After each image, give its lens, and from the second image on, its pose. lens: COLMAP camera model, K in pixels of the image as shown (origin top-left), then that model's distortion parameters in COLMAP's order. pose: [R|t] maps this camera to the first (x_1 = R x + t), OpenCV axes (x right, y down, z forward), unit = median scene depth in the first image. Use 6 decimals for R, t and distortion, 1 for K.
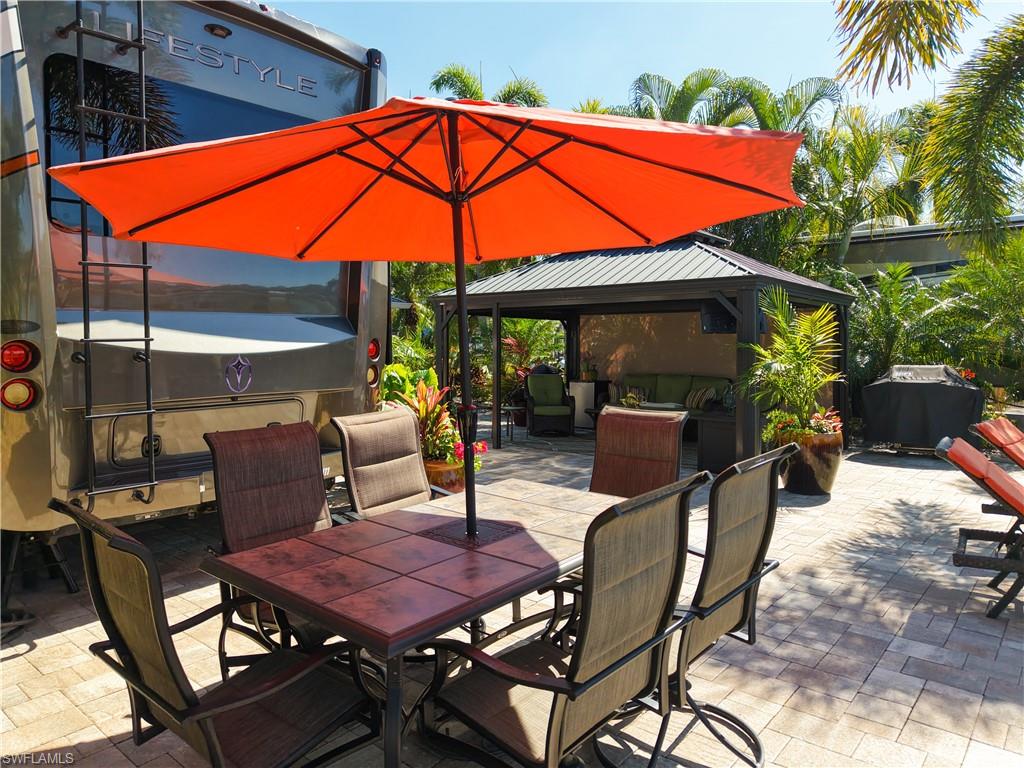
lens RADIAL K [[715.6, 0, 508.5], [0, 715.6, 386.6], [0, 0, 1]] dist [0.036653, -0.034720]
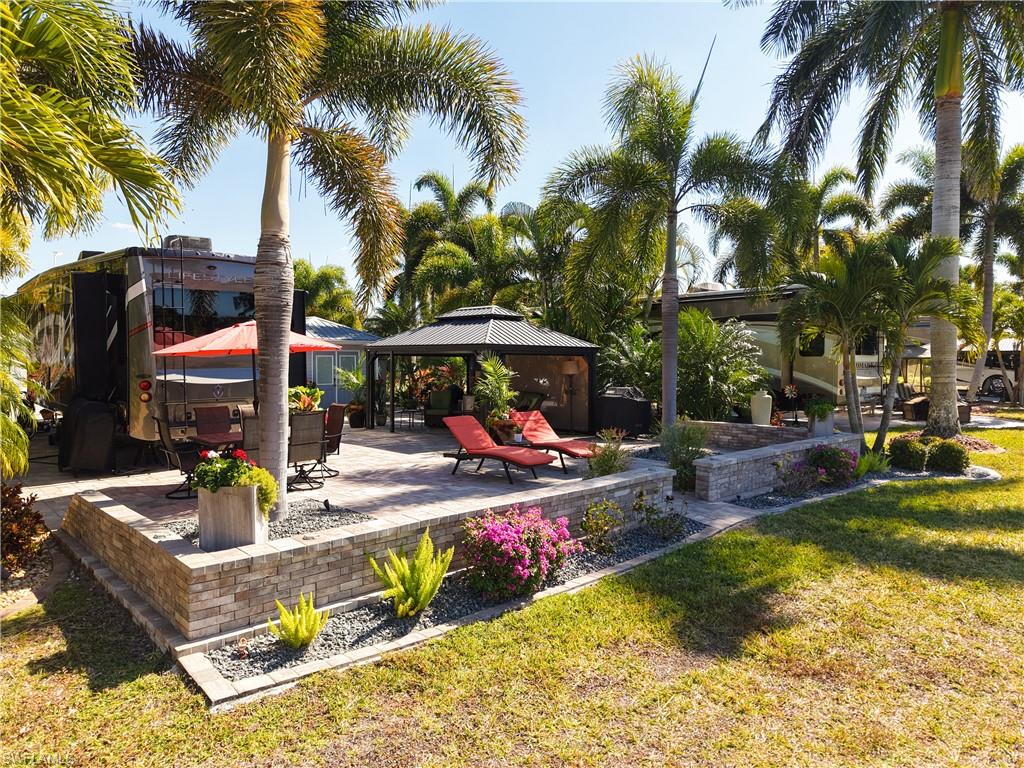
lens RADIAL K [[694.0, 0, 506.3], [0, 694.0, 382.5], [0, 0, 1]] dist [0.046700, -0.040522]
pose [[0.994302, -0.017156, -0.105211, 1.174434], [0.013854, 0.999391, -0.032042, 0.061812], [0.105697, 0.030401, 0.993934, -1.815629]]
